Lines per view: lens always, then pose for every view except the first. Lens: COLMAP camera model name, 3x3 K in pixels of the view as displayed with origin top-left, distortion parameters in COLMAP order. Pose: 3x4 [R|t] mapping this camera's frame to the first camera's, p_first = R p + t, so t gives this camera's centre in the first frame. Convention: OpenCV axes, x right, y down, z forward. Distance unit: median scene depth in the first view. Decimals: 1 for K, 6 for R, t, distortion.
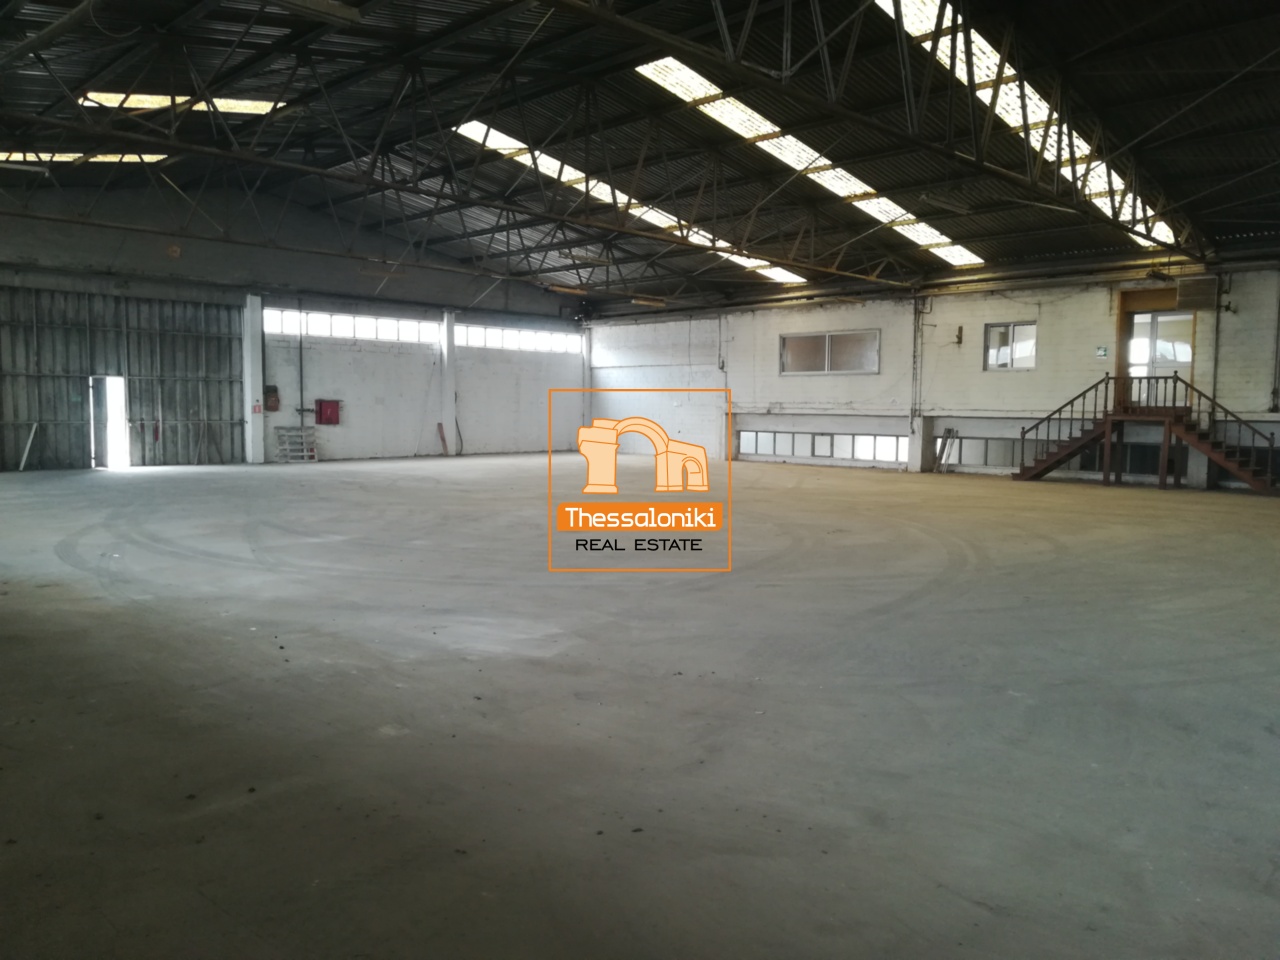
lens RADIAL K [[974.6, 0, 640.0], [0, 974.6, 480.0], [0, 0, 1]] dist [0.044688, -0.056966]
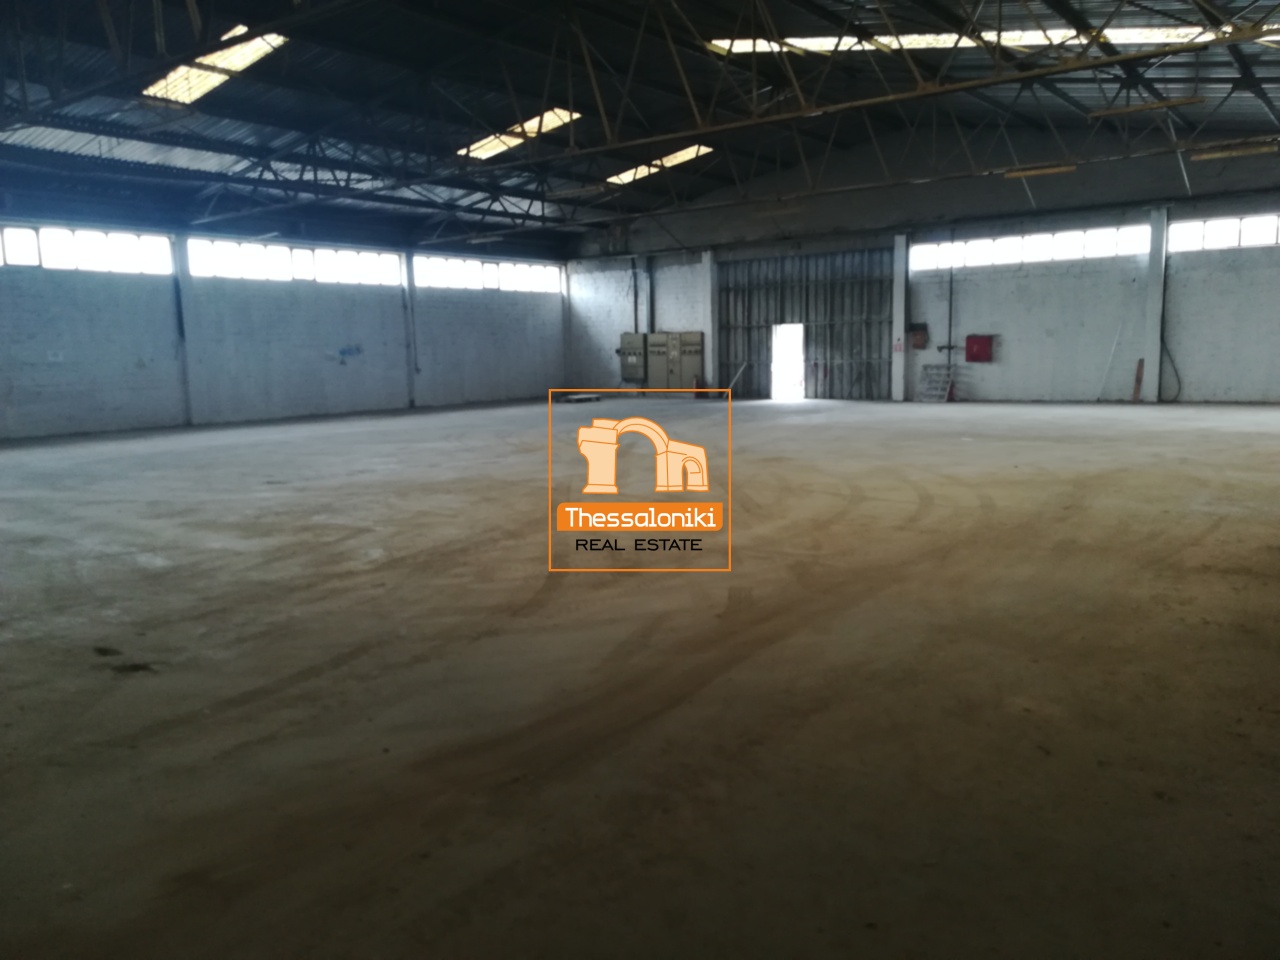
lens RADIAL K [[974.6, 0, 640.0], [0, 974.6, 480.0], [0, 0, 1]] dist [0.044688, -0.056966]
pose [[0.133855, 0.124753, -0.983117, 0.606132], [-0.041542, 0.991879, 0.120209, -0.048077], [0.990130, 0.024750, 0.137950, 0.607609]]
